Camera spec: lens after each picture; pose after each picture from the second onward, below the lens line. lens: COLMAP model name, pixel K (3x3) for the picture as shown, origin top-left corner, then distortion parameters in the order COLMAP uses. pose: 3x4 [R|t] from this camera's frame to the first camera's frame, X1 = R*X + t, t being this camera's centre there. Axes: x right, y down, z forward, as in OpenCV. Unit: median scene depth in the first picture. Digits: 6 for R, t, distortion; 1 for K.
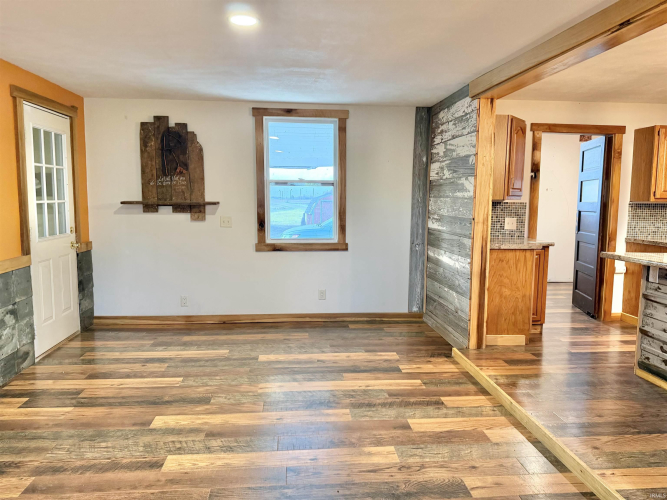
lens RADIAL K [[470.6, 0, 333.2], [0, 470.6, 250.1], [0, 0, 1]] dist [0.008091, 0.001908]
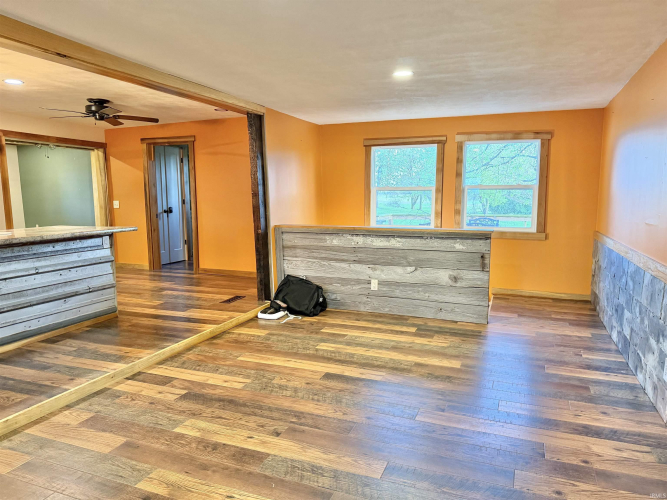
lens RADIAL K [[470.6, 0, 334.6], [0, 470.6, 251.5], [0, 0, 1]] dist [0.008091, 0.001908]
pose [[-0.891709, -0.065120, 0.447899, -0.644213], [0.037194, 0.975706, 0.215906, -0.176882], [-0.451078, 0.209184, -0.867624, 1.718845]]
